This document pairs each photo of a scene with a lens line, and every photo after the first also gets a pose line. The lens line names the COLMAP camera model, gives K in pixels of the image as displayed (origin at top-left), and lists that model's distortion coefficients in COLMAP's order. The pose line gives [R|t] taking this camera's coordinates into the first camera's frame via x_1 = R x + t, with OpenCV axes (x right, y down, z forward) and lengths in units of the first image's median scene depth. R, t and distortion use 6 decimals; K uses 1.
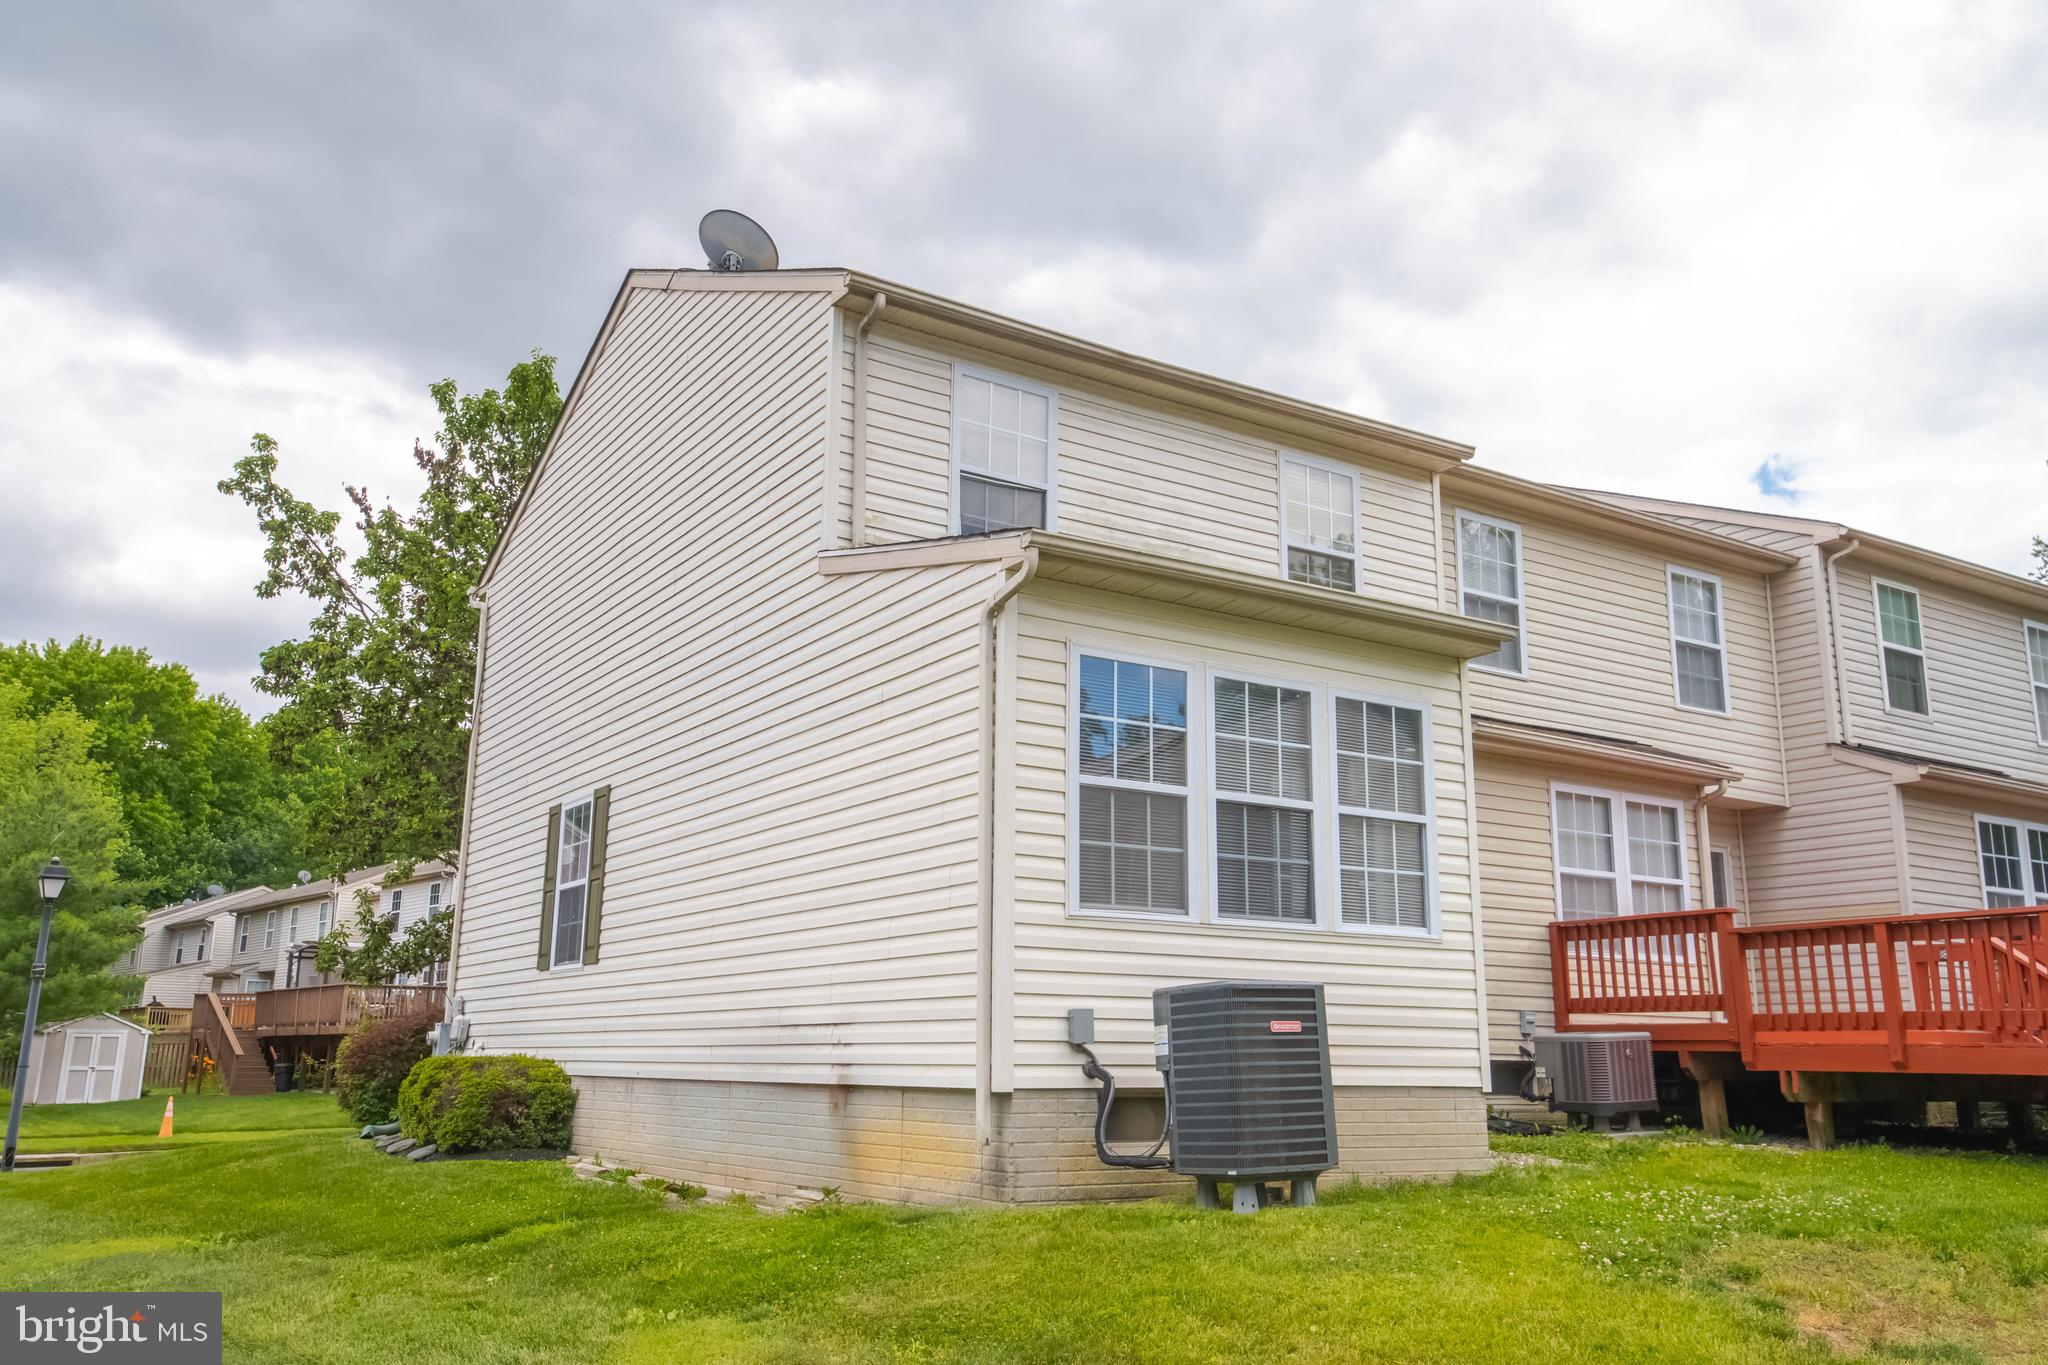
lens RADIAL K [[1667.0, 0, 1027.7], [0, 1667.0, 676.8], [0, 0, 1]] dist [0.036499, -0.001451]
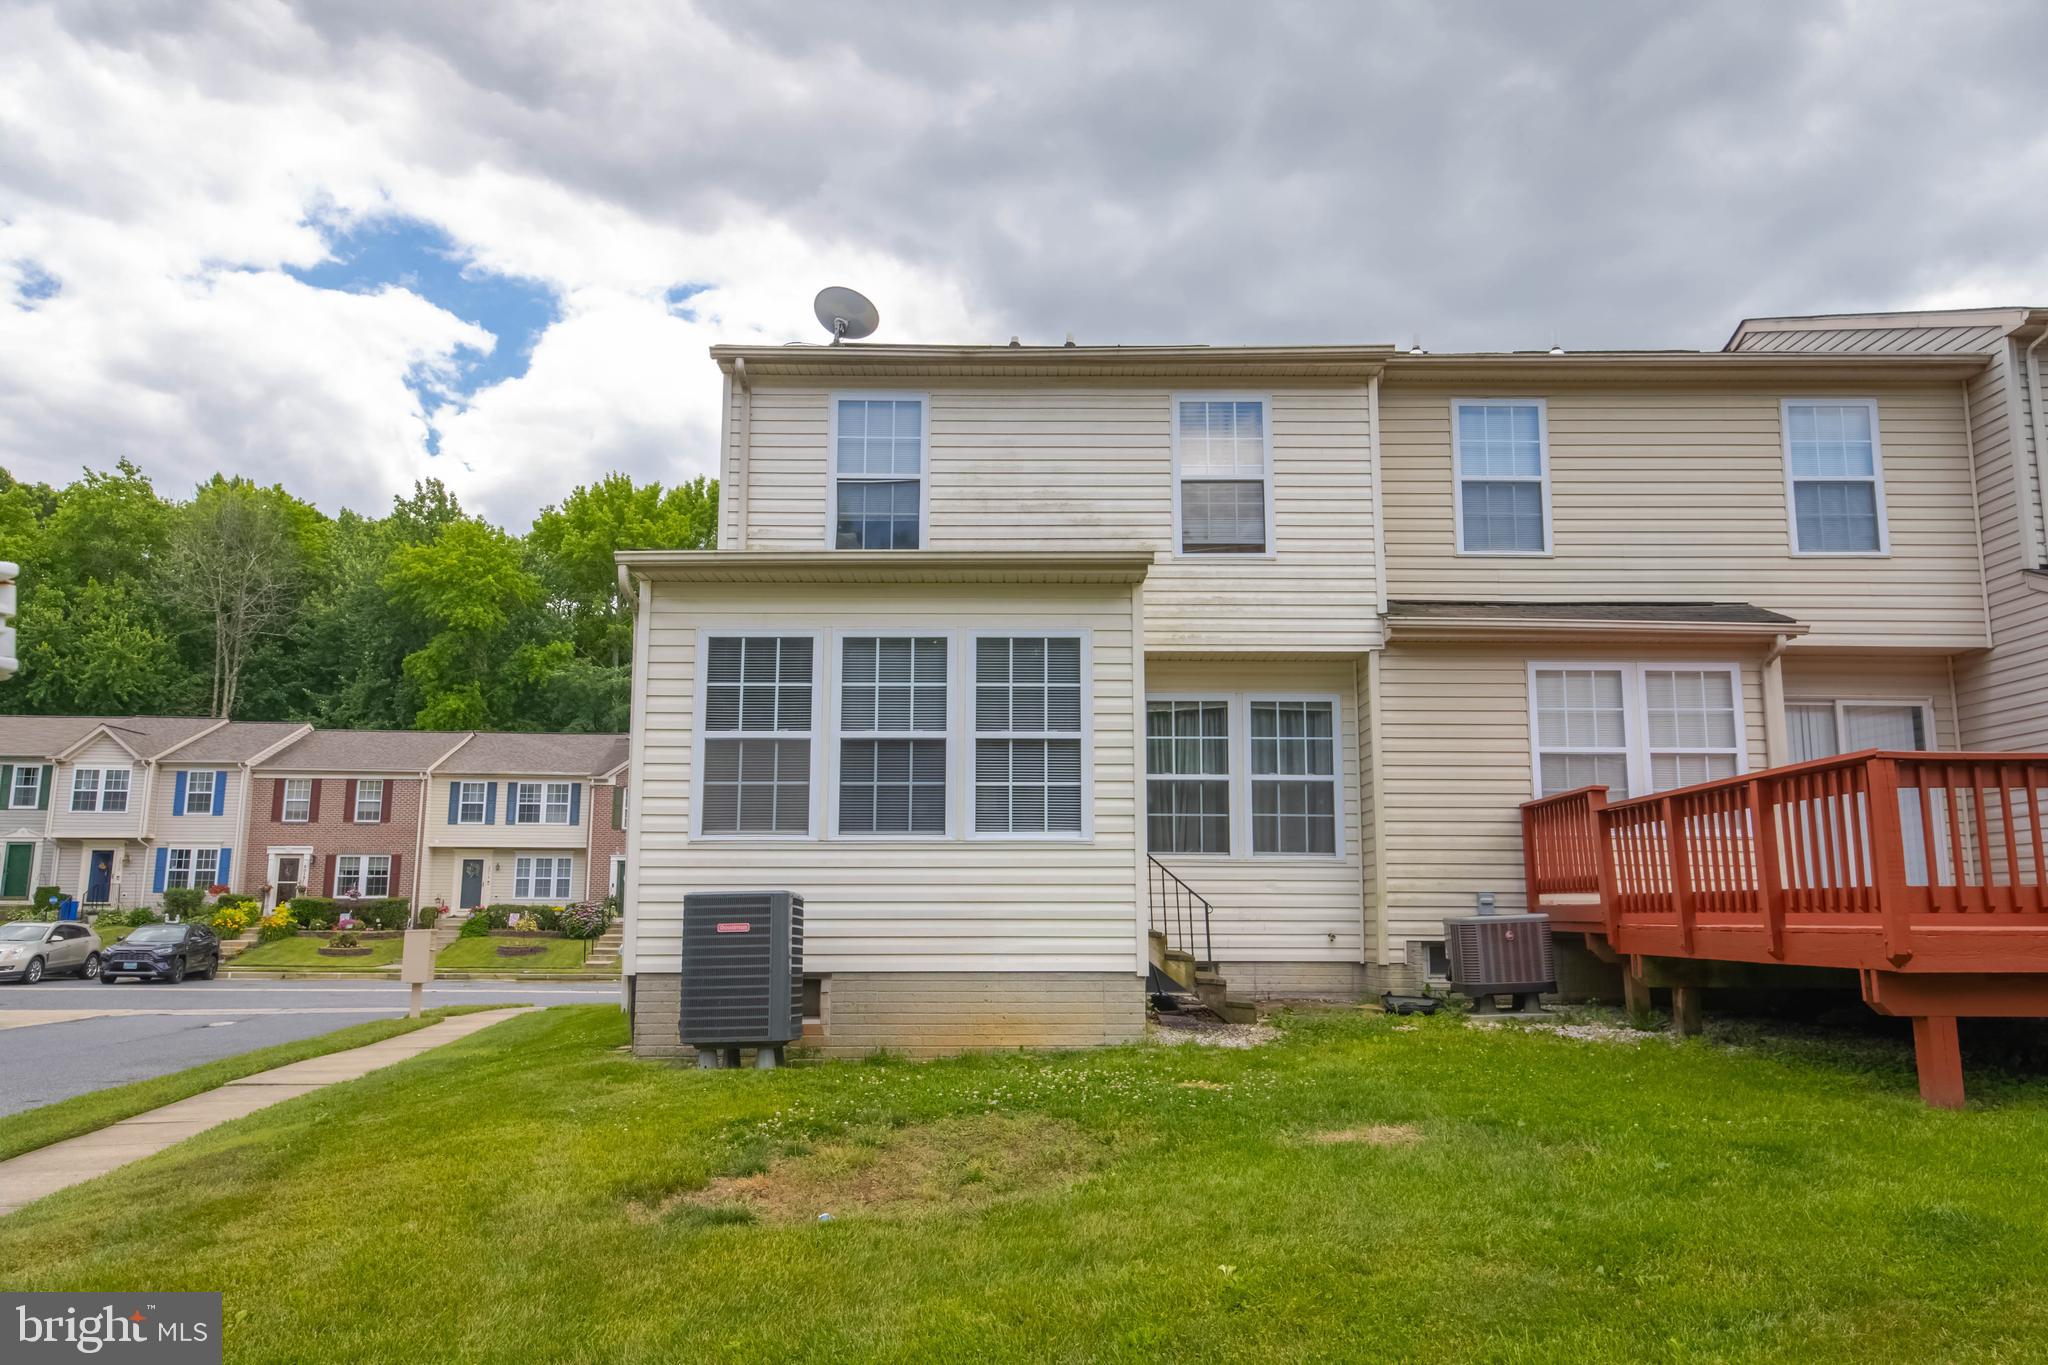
lens RADIAL K [[1428.0, 0, 1025.0], [0, 1428.0, 685.6], [0, 0, 1]] dist [0.027616, -0.001557]
pose [[0.836699, -0.093711, -0.539585, 0.670841], [0.128179, 0.991395, 0.026581, 0.020518], [0.532451, -0.091404, 0.841511, 0.164083]]
